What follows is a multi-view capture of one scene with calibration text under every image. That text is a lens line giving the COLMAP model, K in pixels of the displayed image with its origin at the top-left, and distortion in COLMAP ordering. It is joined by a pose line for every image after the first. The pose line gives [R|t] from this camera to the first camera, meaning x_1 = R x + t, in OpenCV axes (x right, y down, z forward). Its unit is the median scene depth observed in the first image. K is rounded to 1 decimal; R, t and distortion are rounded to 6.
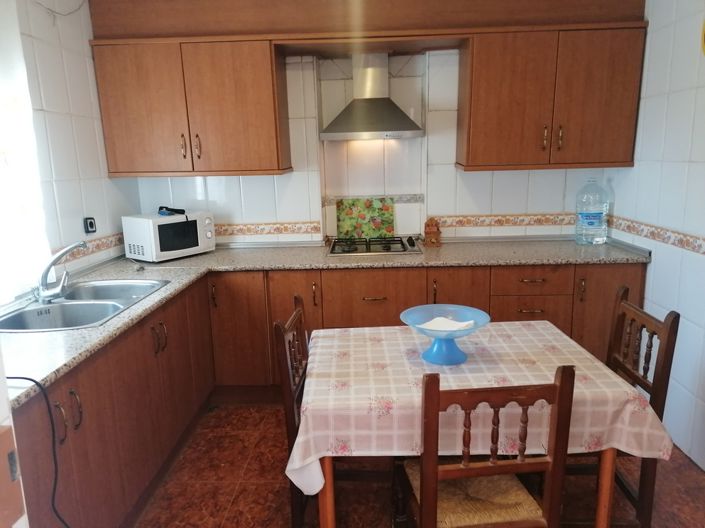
lens RADIAL K [[508.3, 0, 352.5], [0, 508.3, 264.0], [0, 0, 1]] dist [0.073975, -0.098893]
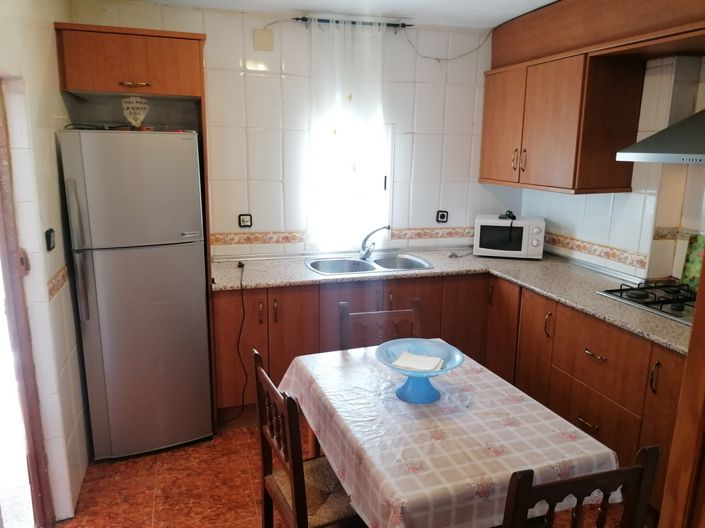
lens RADIAL K [[508.3, 0, 352.5], [0, 508.3, 264.0], [0, 0, 1]] dist [0.073975, -0.098893]
pose [[0.346634, 0.239187, -0.906992, 0.605356], [-0.212385, 0.961843, 0.172482, -0.128900], [0.913639, 0.132843, 0.384208, 0.281936]]
